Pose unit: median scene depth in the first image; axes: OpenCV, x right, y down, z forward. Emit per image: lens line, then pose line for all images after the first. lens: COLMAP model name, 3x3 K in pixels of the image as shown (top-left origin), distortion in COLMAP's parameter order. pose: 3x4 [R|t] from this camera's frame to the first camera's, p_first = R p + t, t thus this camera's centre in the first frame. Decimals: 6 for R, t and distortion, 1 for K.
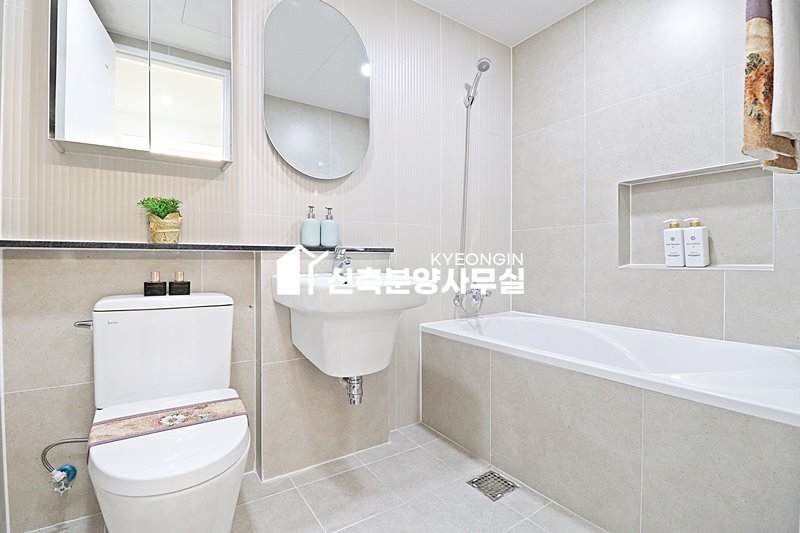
lens RADIAL K [[370.5, 0, 398.8], [0, 370.5, 265.1], [0, 0, 1]] dist [0.000173, -0.010451]
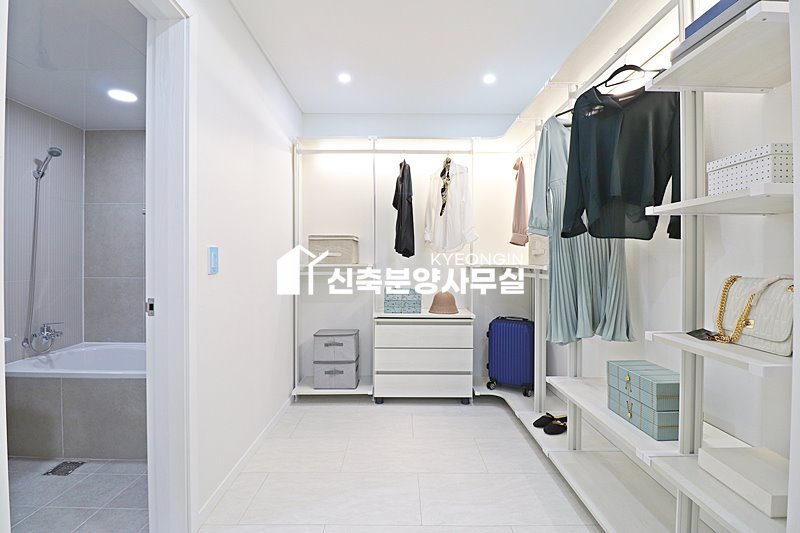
lens RADIAL K [[370.5, 0, 398.8], [0, 370.5, 265.1], [0, 0, 1]] dist [0.000173, -0.010451]
pose [[0.557621, -0.000899, 0.830095, -0.150941], [0.003024, 0.999995, -0.000949, -0.150715], [-0.830090, 0.003039, 0.557621, -0.650546]]
